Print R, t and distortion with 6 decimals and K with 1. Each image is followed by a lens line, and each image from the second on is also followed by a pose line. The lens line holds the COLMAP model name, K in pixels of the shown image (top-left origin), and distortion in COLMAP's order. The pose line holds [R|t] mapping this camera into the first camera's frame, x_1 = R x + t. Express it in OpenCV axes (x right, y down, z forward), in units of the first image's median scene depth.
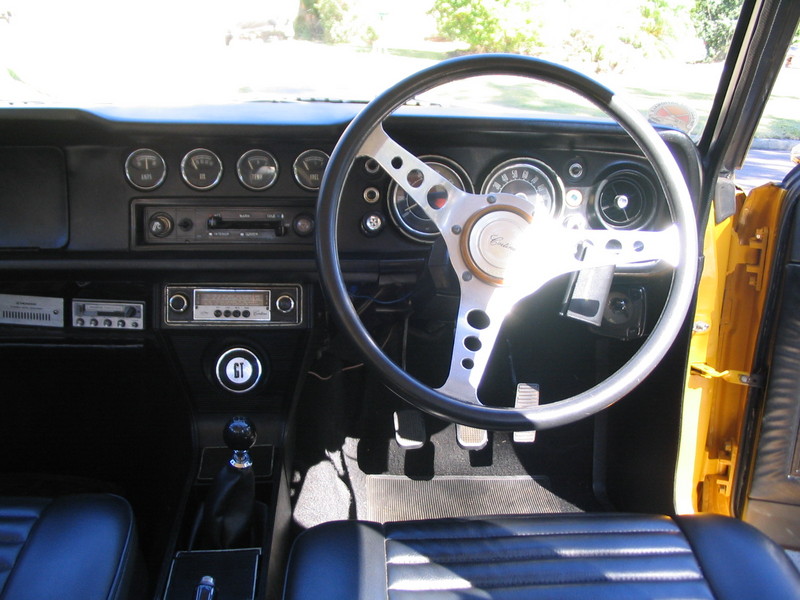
lens RADIAL K [[826.2, 0, 394.5], [0, 826.2, 294.9], [0, 0, 1]] dist [-0.116956, 0.000000]
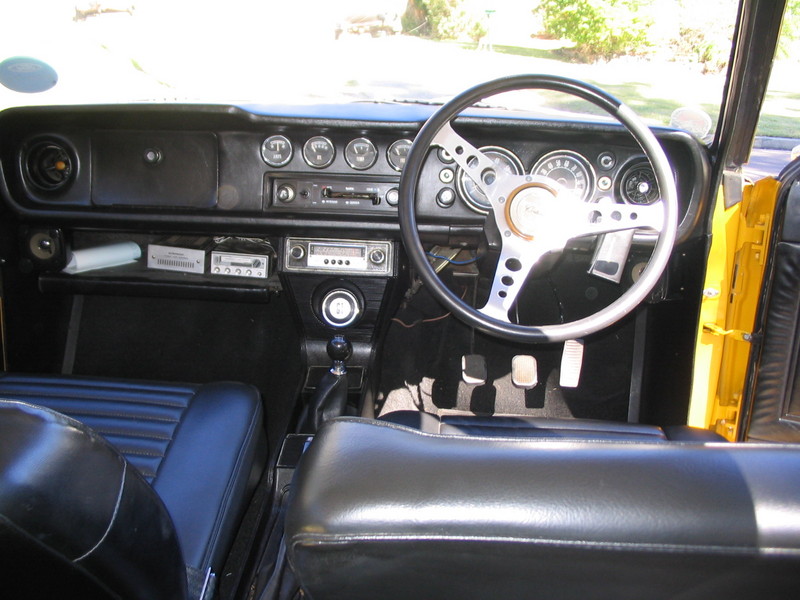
lens RADIAL K [[826.2, 0, 401.5], [0, 826.2, 296.4], [0, 0, 1]] dist [-0.116956, 0.000000]
pose [[0.992981, 0.043992, -0.109785, 0.049475], [-0.043102, 0.999016, 0.010473, 0.054755], [0.110137, -0.005668, 0.993900, -0.283314]]
